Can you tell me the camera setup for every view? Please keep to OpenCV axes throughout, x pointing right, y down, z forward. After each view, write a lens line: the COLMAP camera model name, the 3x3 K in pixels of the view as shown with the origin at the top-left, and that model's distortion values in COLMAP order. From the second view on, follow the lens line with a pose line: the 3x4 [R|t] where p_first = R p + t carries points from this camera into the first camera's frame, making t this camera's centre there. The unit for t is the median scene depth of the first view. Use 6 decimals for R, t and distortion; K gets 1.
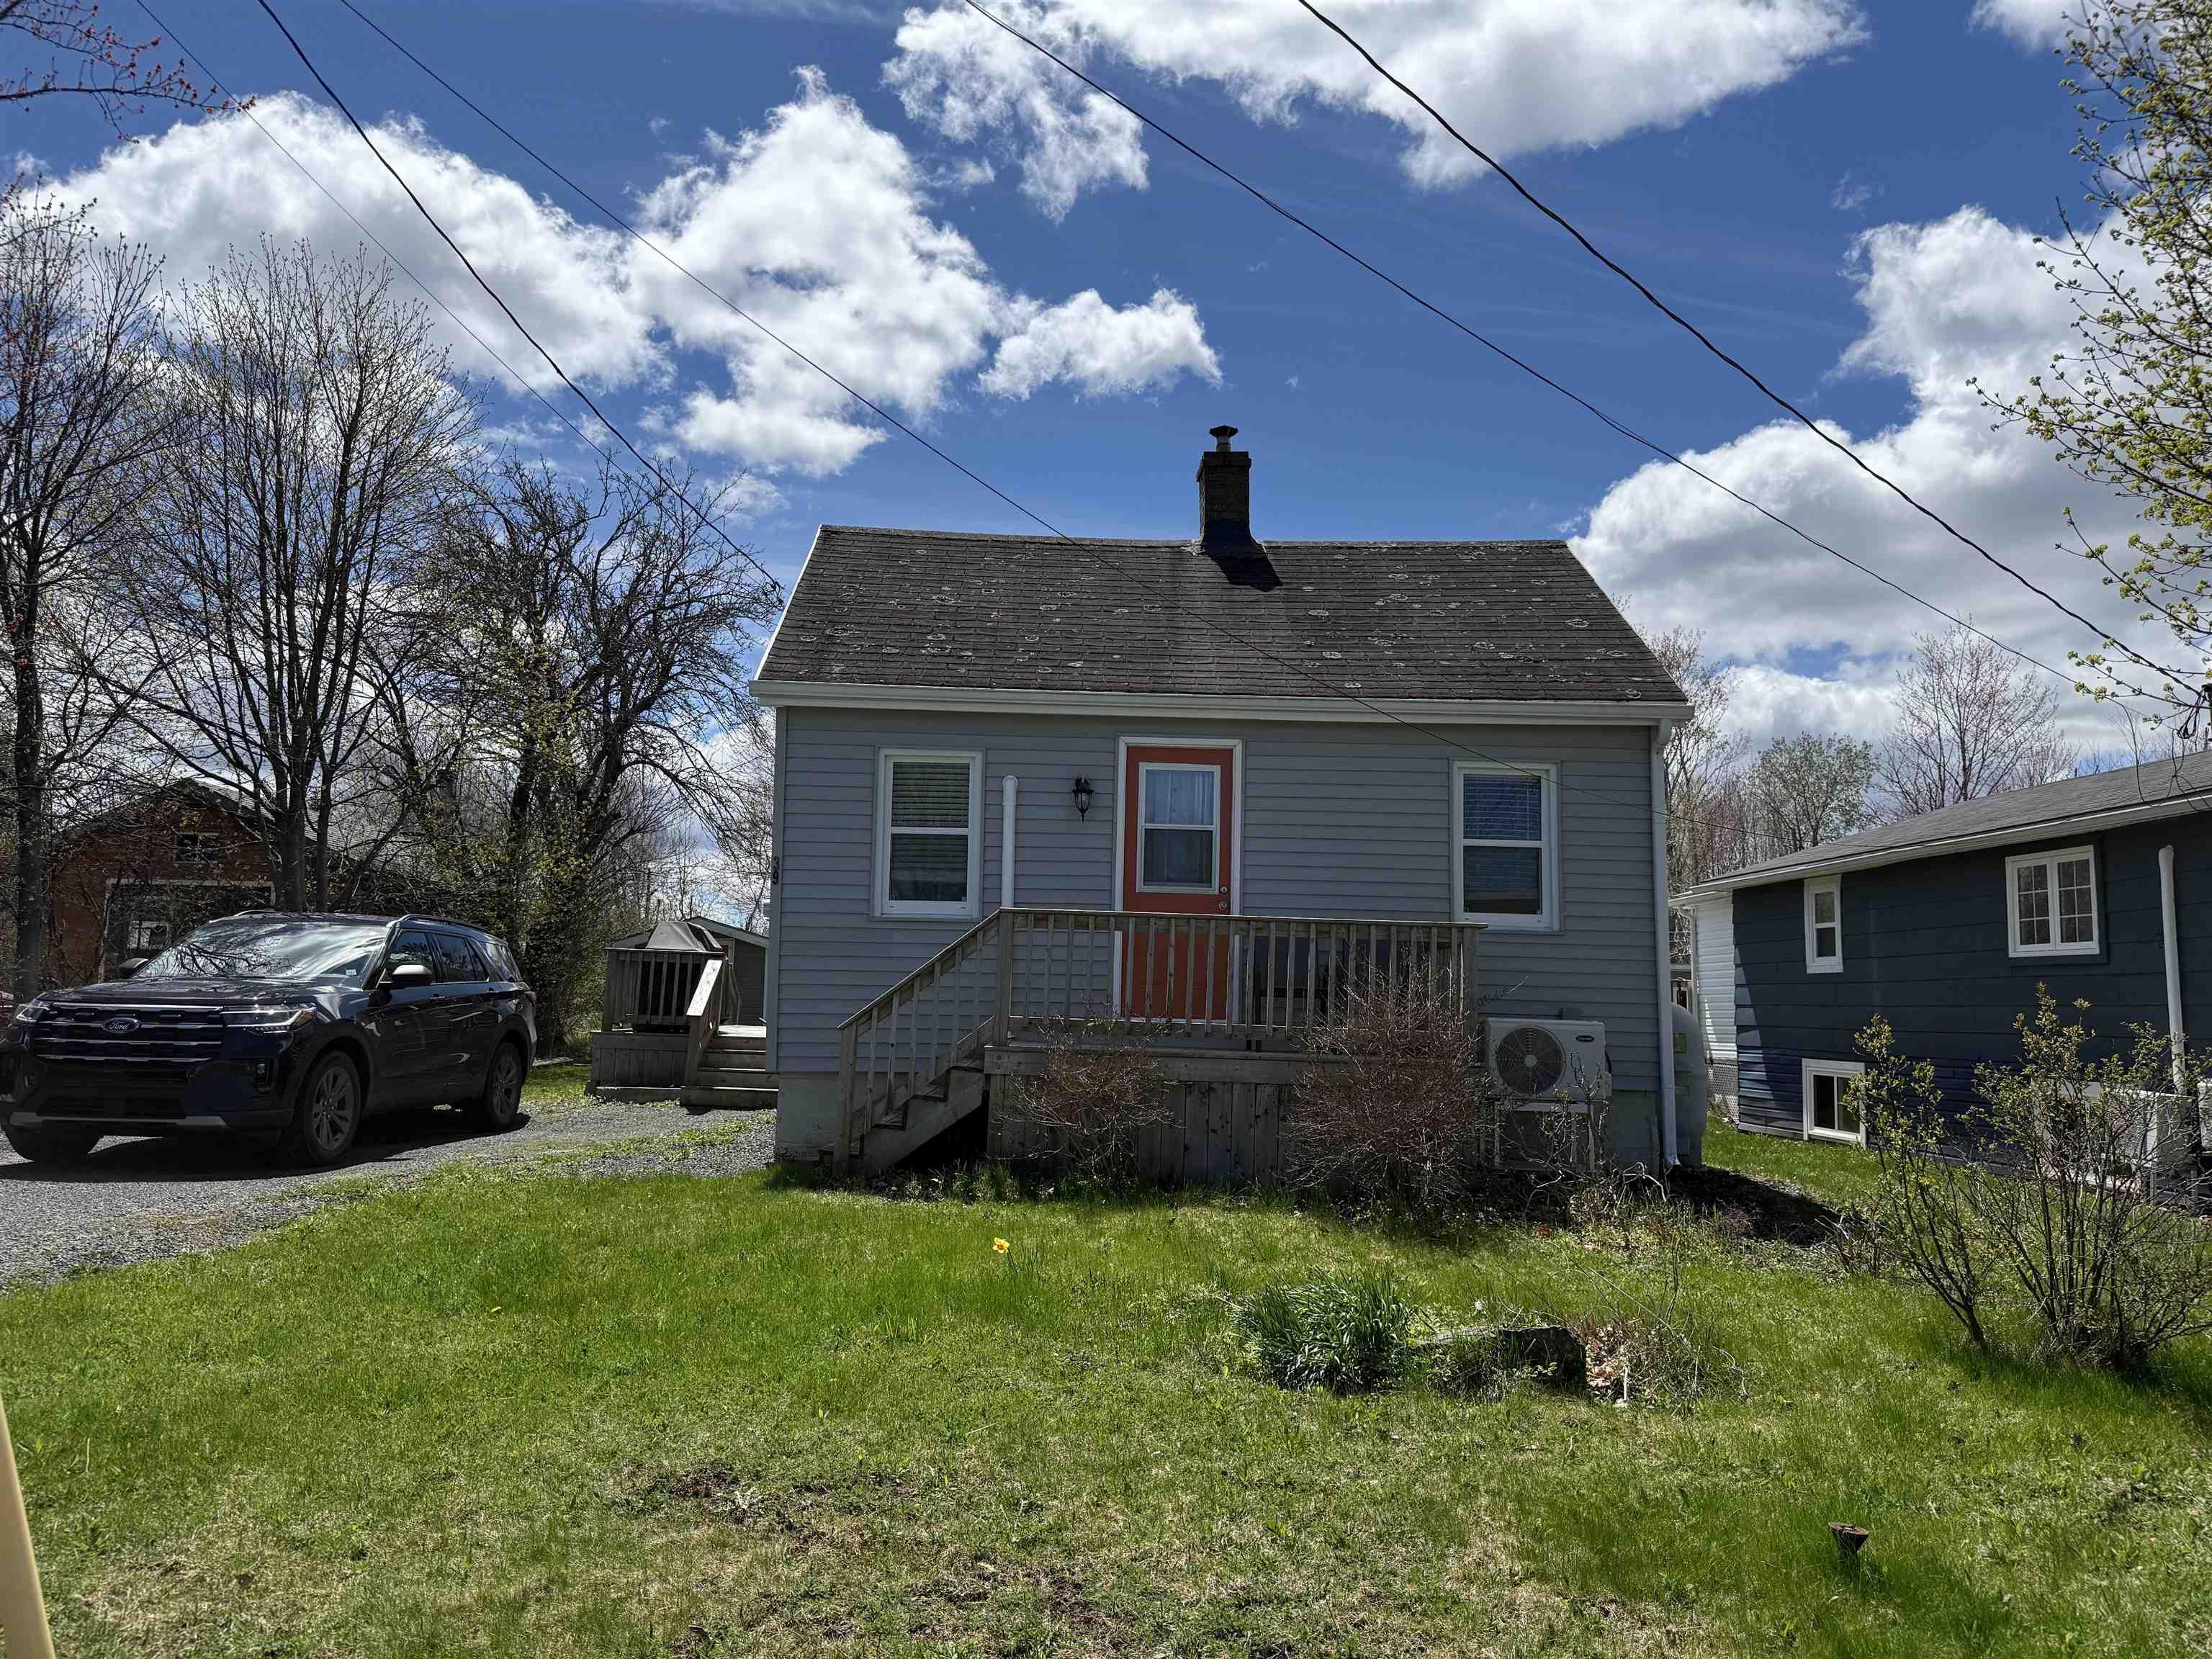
lens RADIAL K [[1563.3, 0, 1106.0], [0, 1563.3, 829.5], [0, 0, 1]] dist [0.128717, -0.148625]
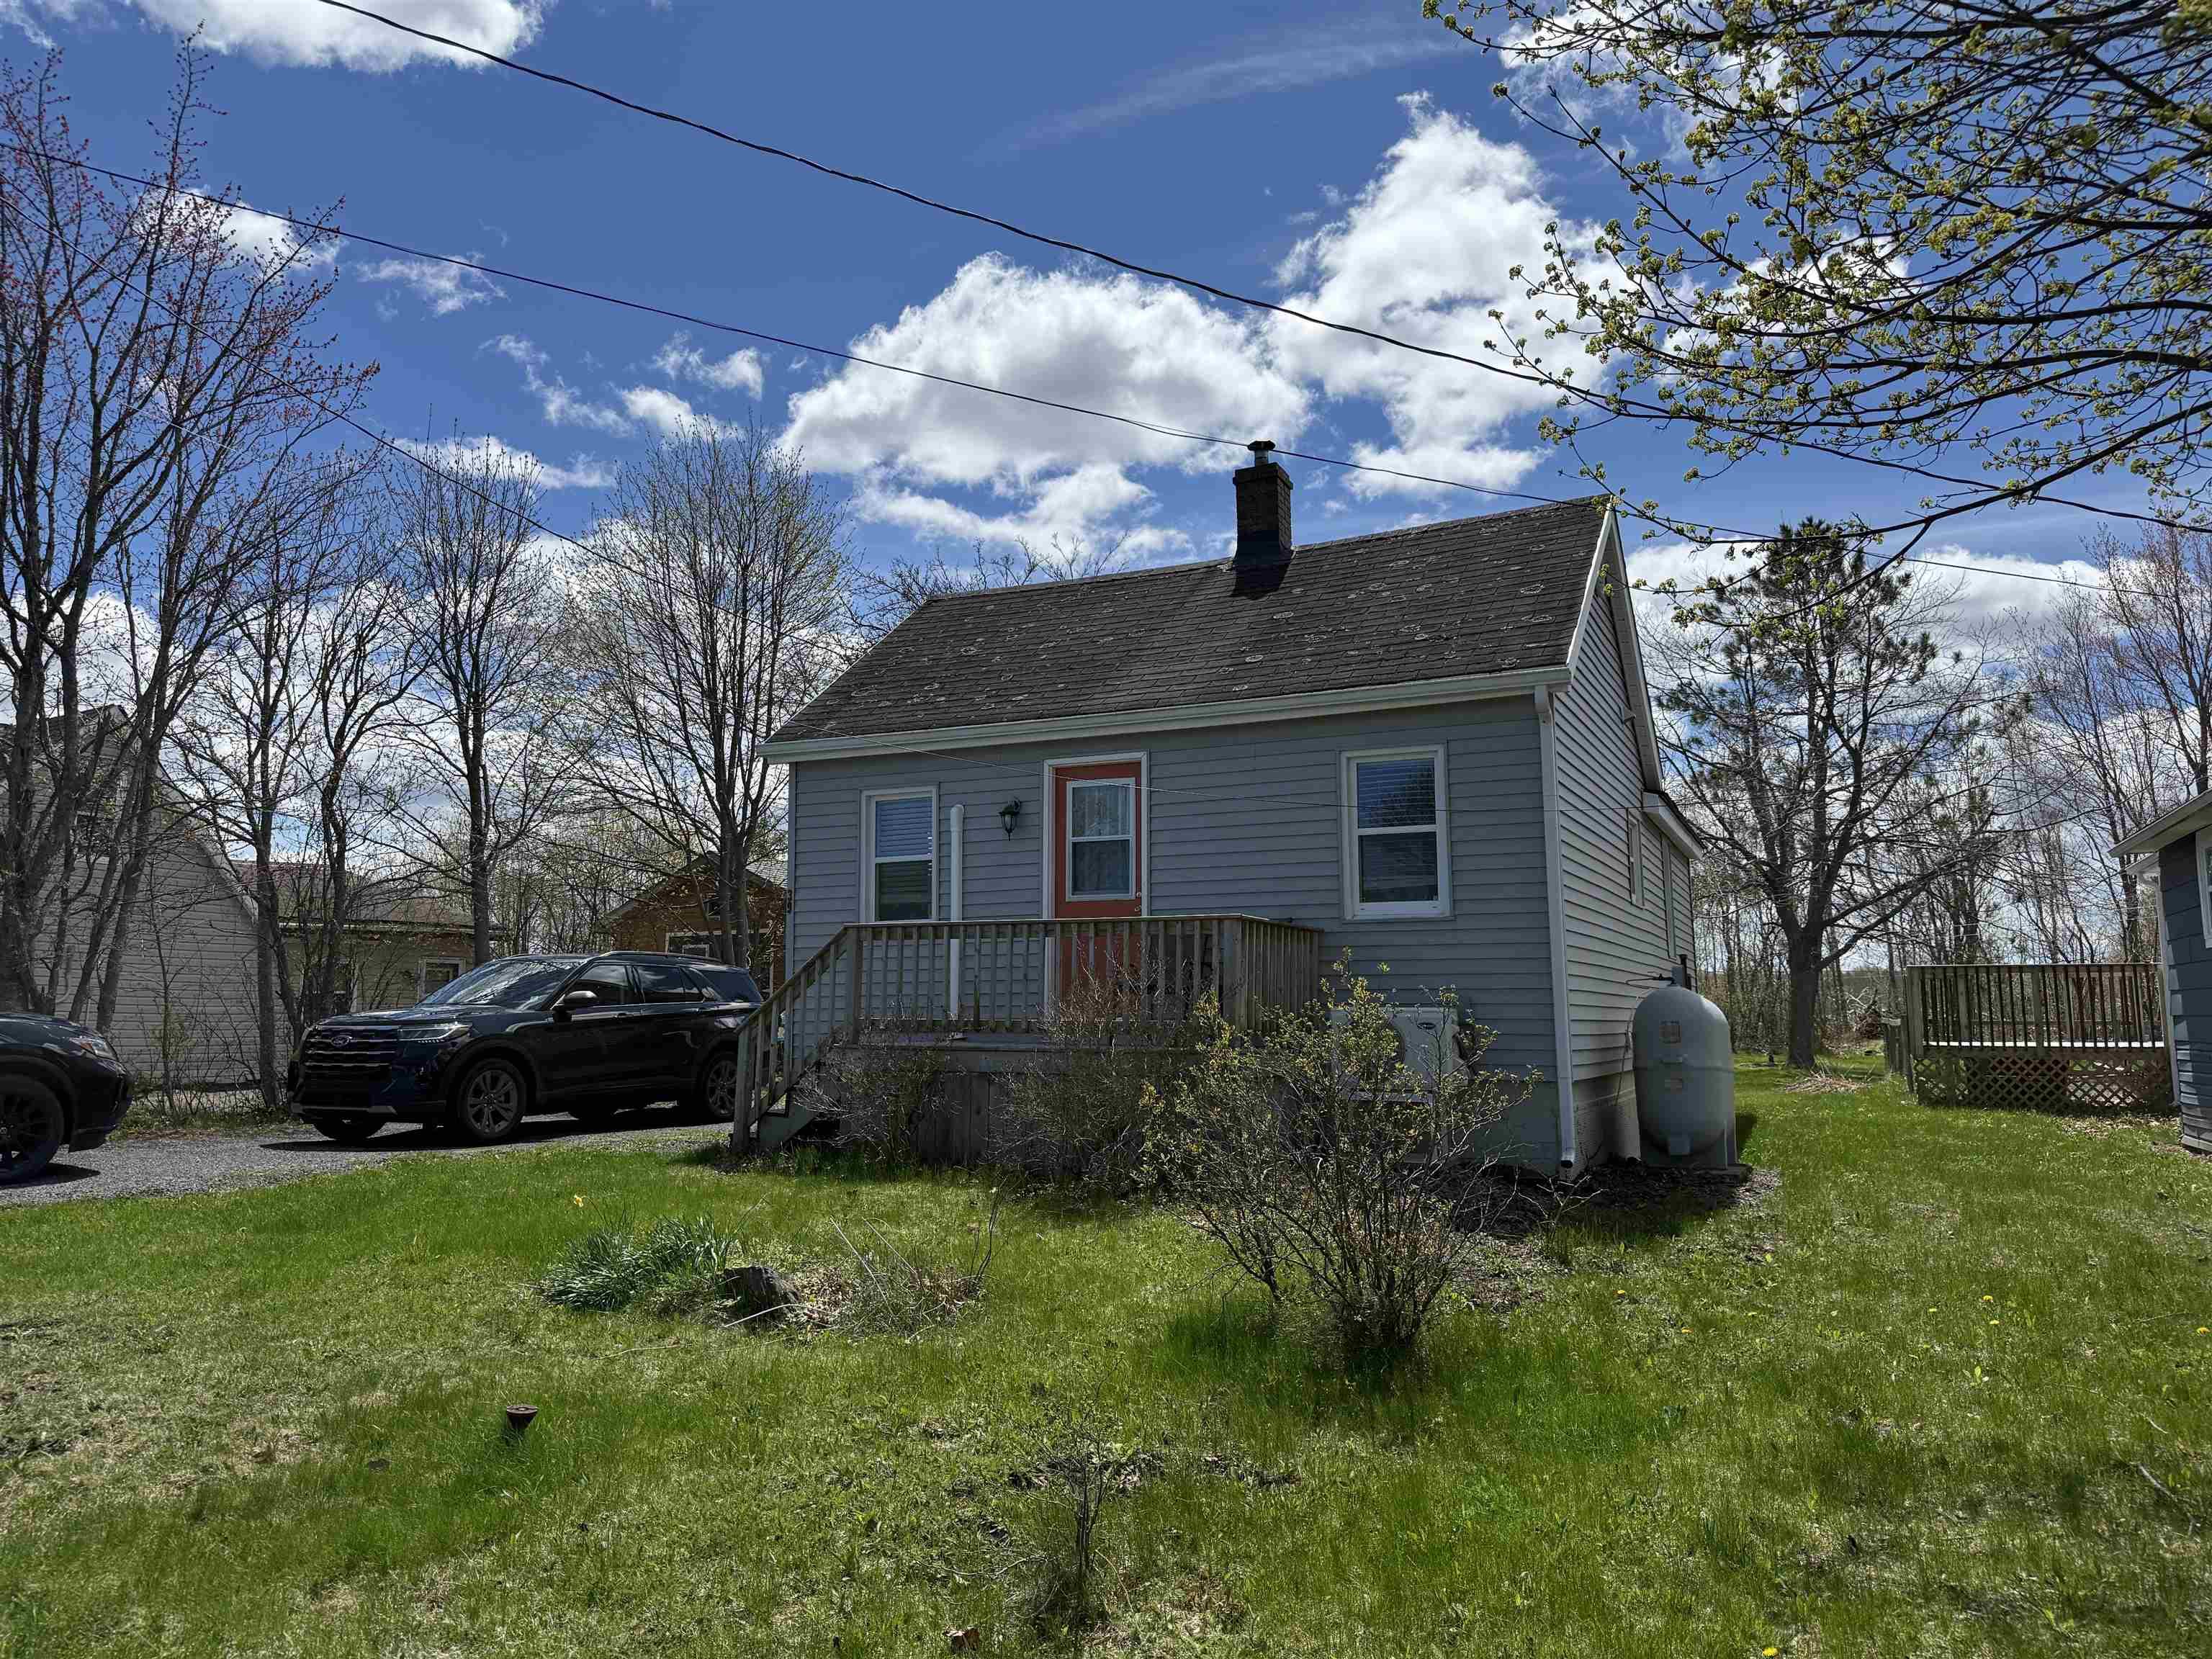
lens RADIAL K [[1563.3, 0, 1106.0], [0, 1563.3, 829.5], [0, 0, 1]] dist [0.128717, -0.148625]
pose [[0.888017, -0.079712, -0.452849, 0.531241], [0.071509, 0.996817, -0.035238, 0.029996], [0.454217, -0.001091, 0.890891, 0.050976]]
